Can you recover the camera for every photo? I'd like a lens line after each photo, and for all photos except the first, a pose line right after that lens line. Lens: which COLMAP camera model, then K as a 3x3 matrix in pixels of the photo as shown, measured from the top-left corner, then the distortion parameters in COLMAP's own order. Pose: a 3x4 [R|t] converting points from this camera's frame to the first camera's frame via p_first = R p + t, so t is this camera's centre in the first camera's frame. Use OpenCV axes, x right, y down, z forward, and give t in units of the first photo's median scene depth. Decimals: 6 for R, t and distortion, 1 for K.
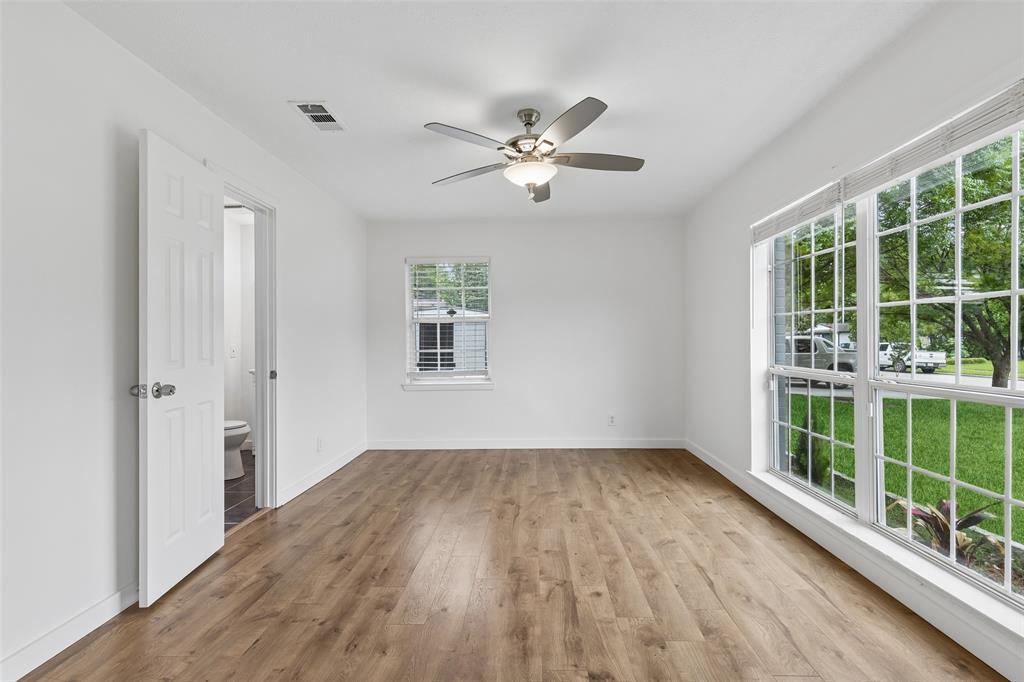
lens RADIAL K [[459.2, 0, 511.7], [0, 459.2, 348.7], [0, 0, 1]] dist [0.011941, -0.000936]
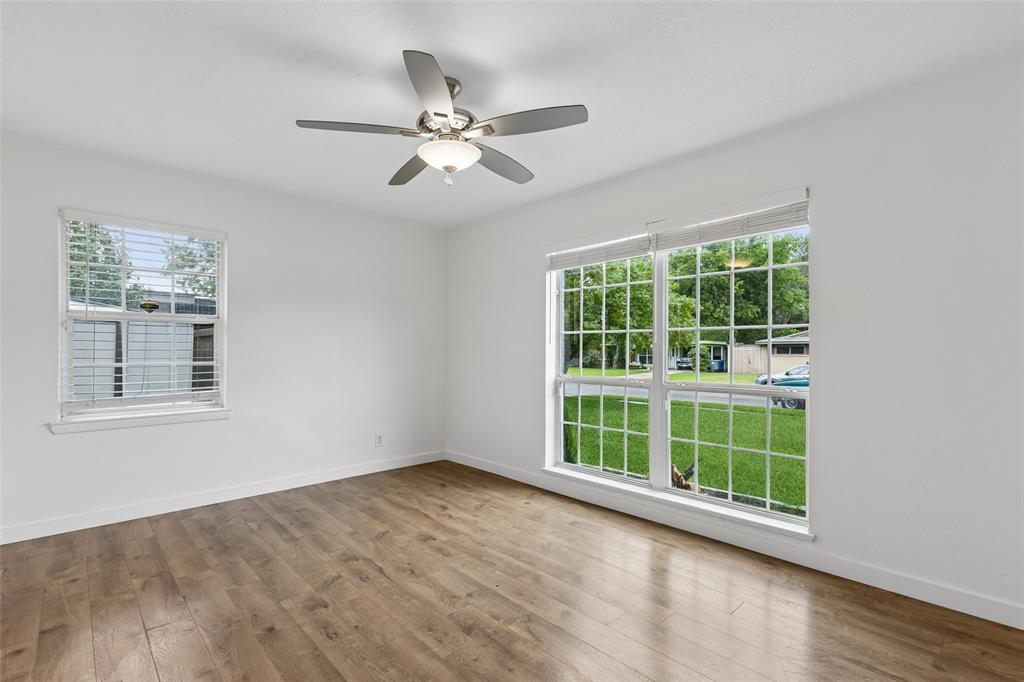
lens RADIAL K [[479.2, 0, 512.1], [0, 479.2, 335.4], [0, 0, 1]] dist [0.013791, -0.001403]
pose [[0.698867, 0.035269, 0.714381, -0.504155], [-0.000332, 0.998799, -0.048986, -0.003160], [-0.715251, 0.033997, 0.698040, 0.278334]]
